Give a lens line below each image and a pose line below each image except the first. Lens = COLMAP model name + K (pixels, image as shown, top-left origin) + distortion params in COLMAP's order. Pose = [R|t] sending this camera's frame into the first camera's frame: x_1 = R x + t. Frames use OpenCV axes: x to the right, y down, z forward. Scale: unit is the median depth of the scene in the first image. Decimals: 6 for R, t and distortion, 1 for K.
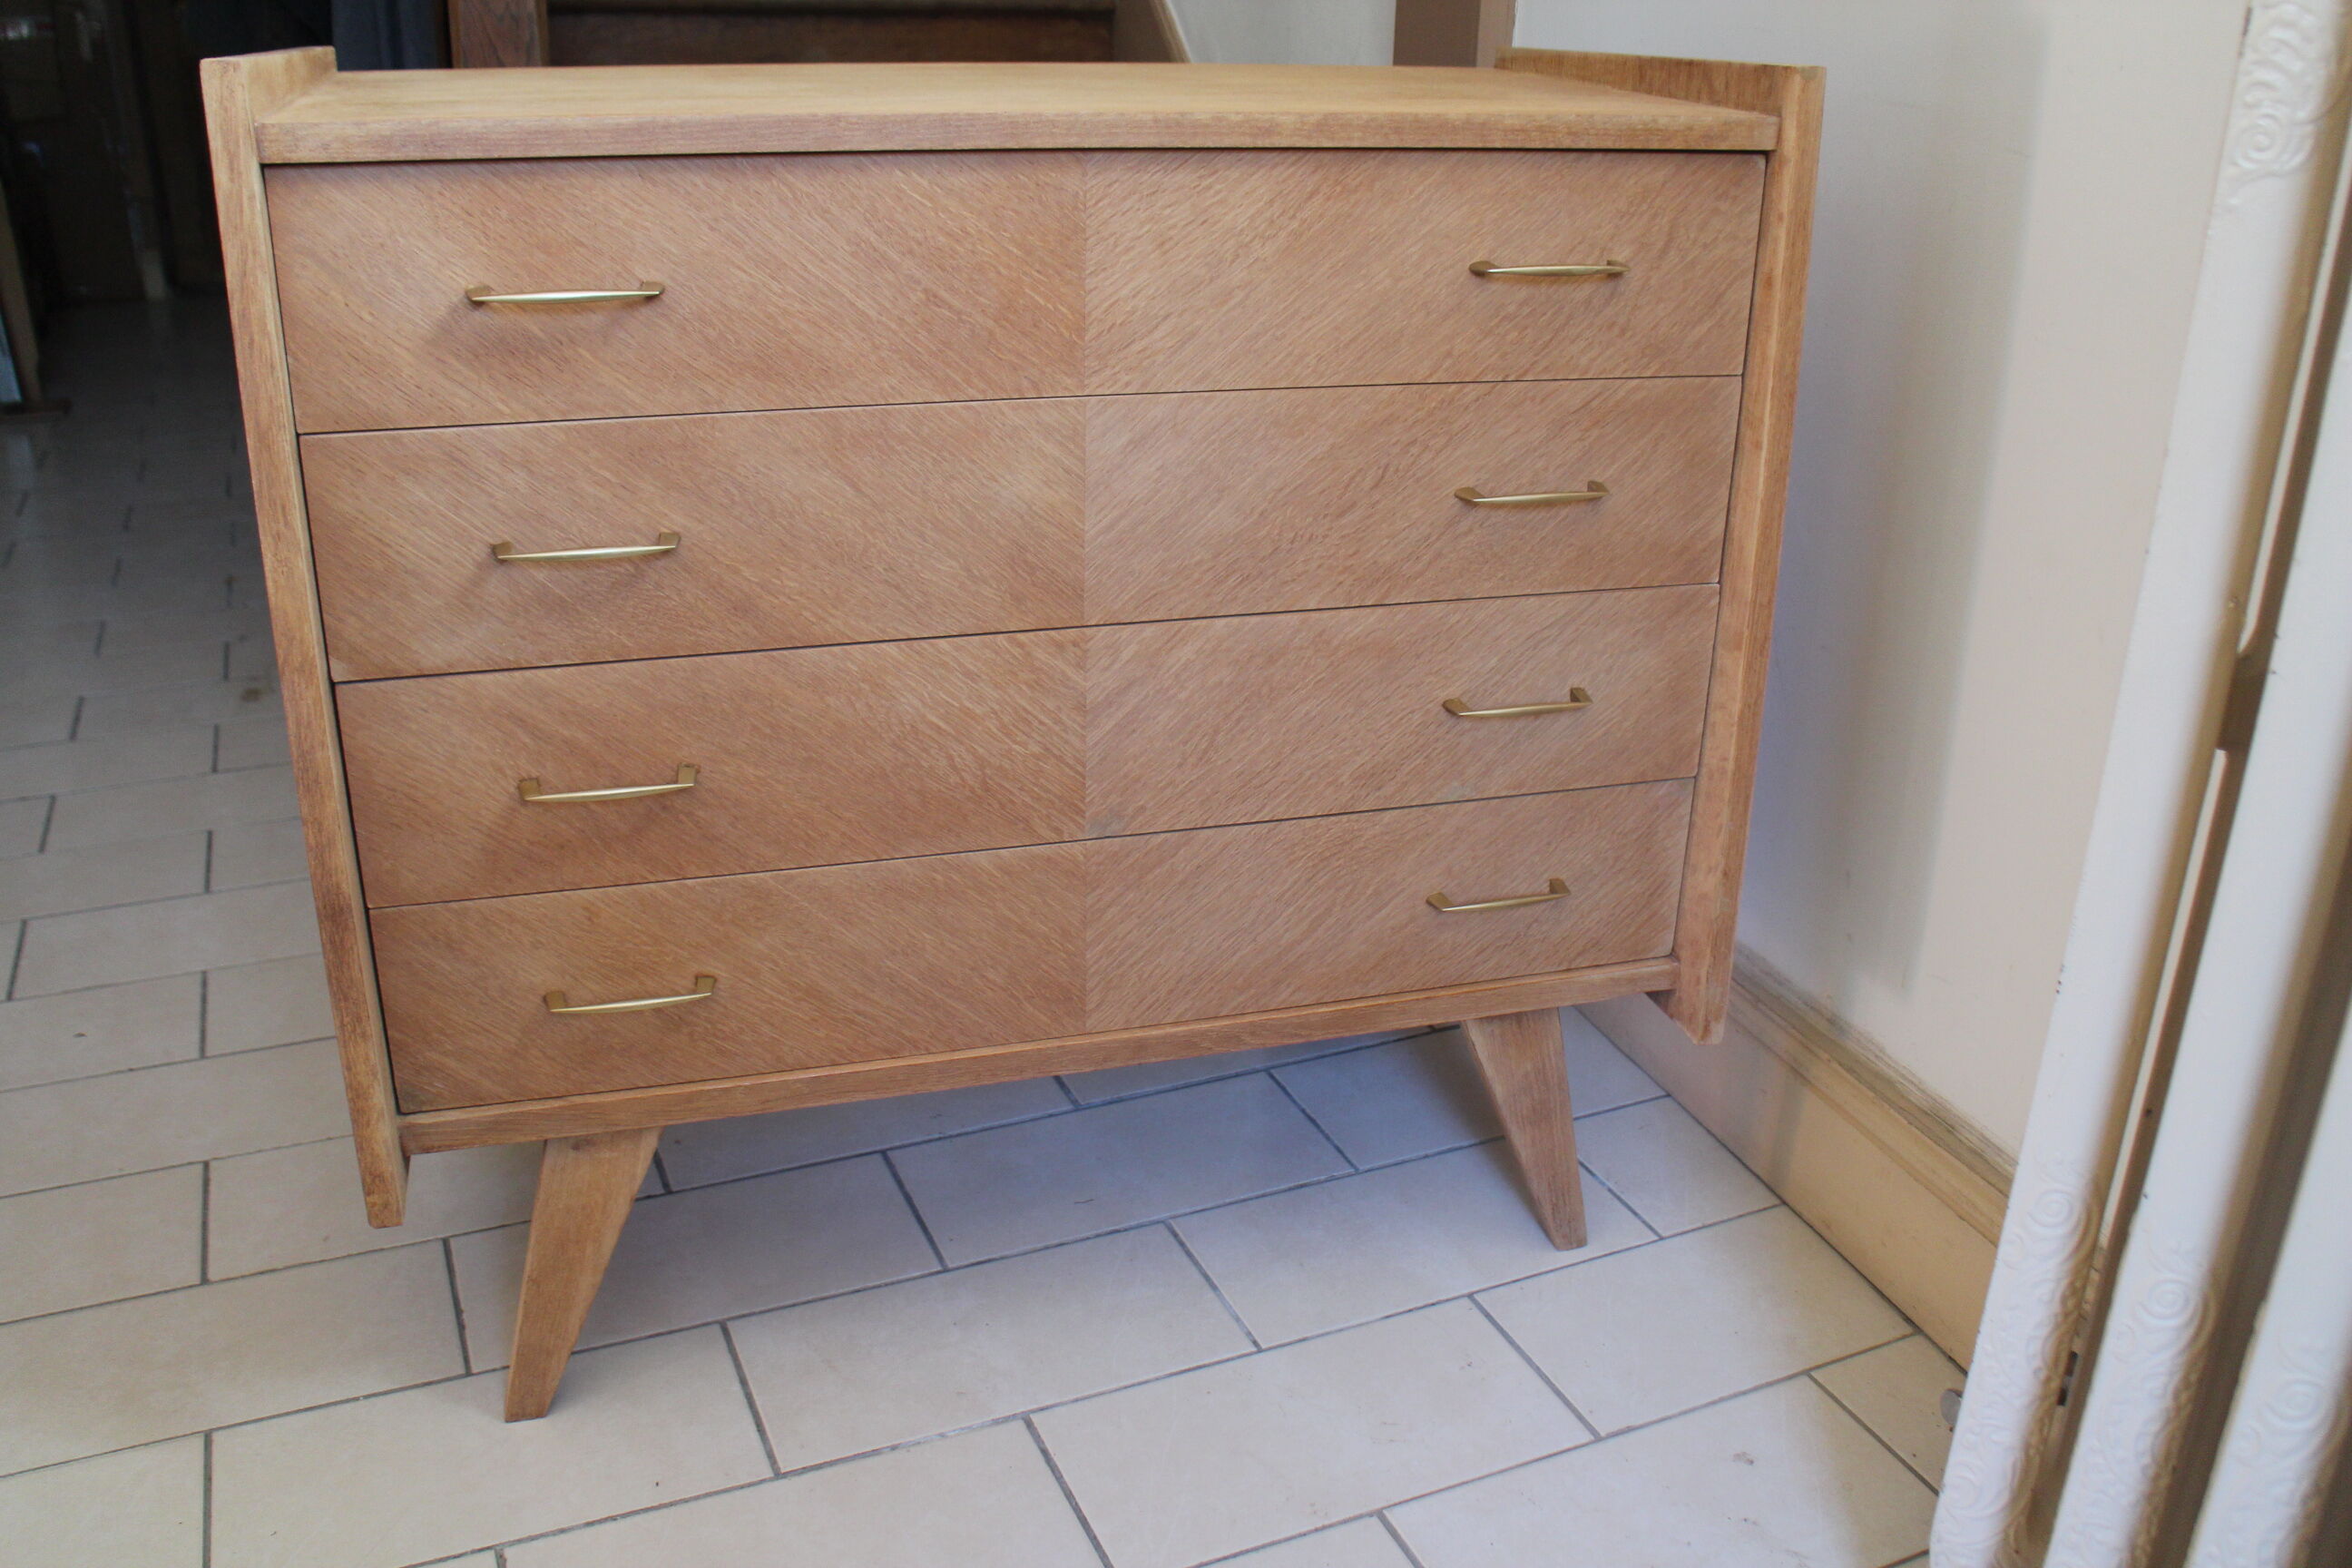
lens RADIAL K [[1997.8, 0, 1175.8], [0, 1997.8, 756.0], [0, 0, 1]] dist [-0.161268, 0.133753]
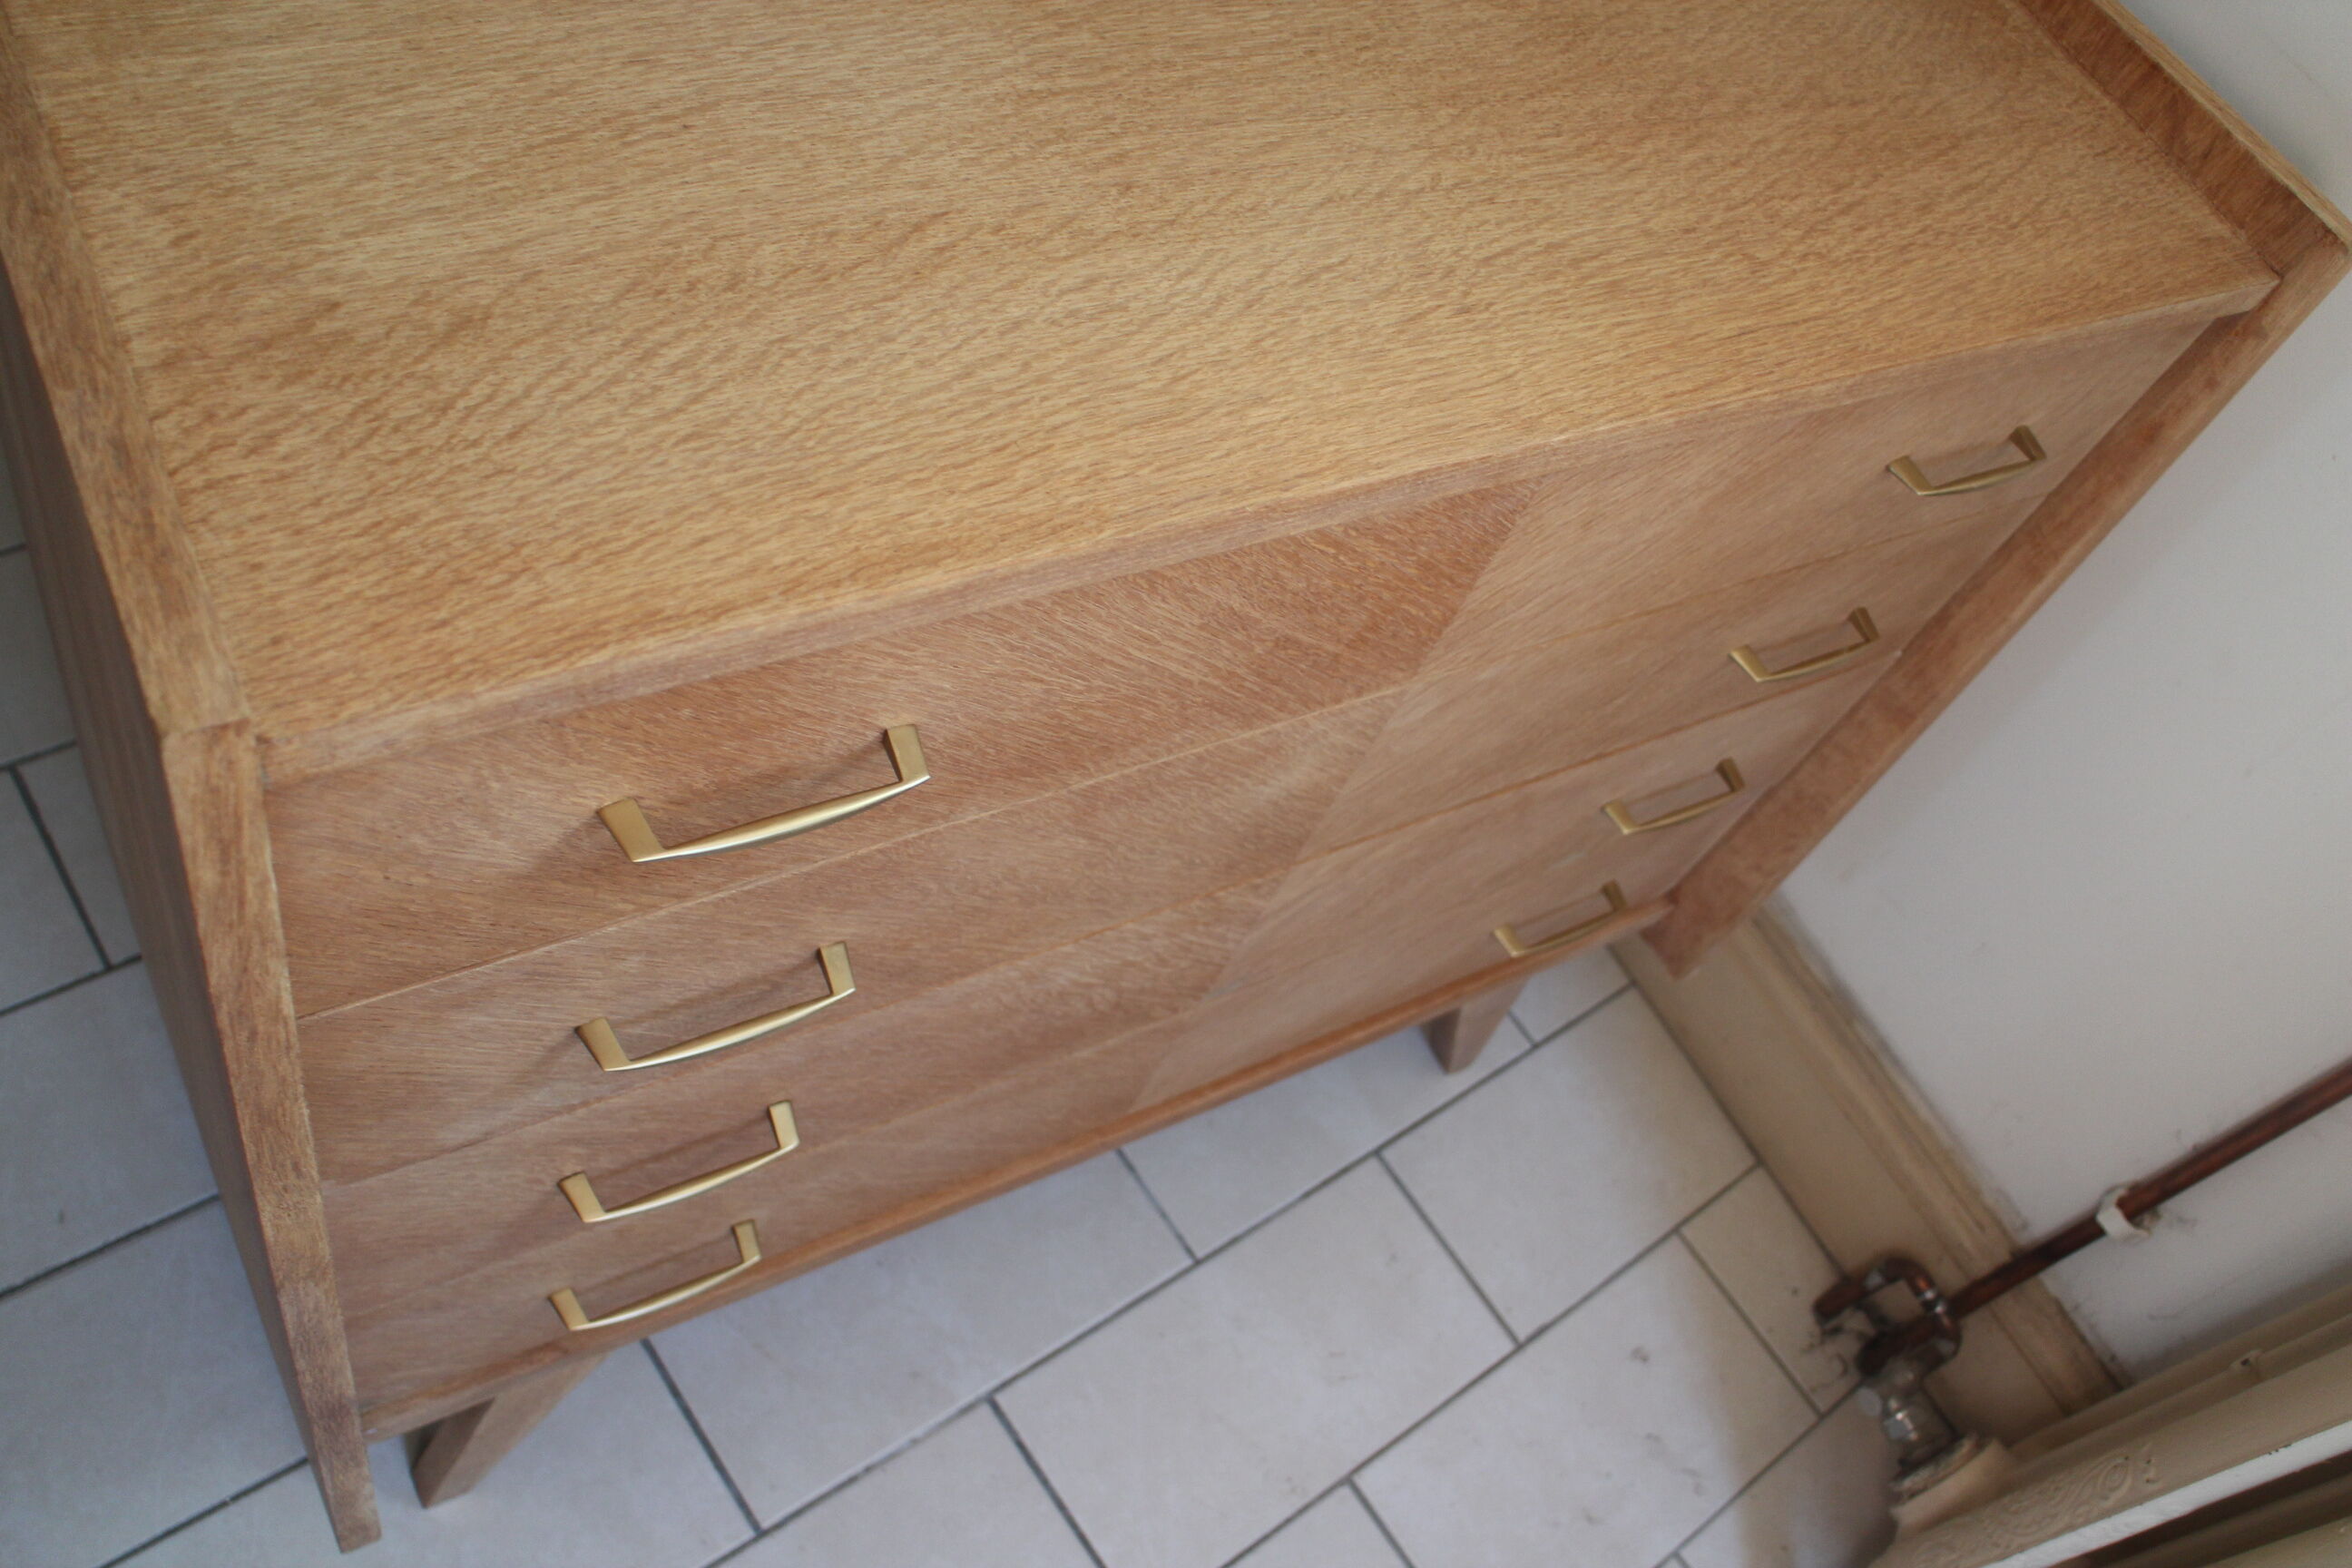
lens RADIAL K [[1997.8, 0, 1175.8], [0, 1997.8, 756.0], [0, 0, 1]] dist [-0.161268, 0.133753]
pose [[0.937667, -0.028560, 0.346360, -0.354303], [-0.172158, 0.827573, 0.534308, -0.504488], [-0.301898, -0.560632, 0.771071, 0.468205]]
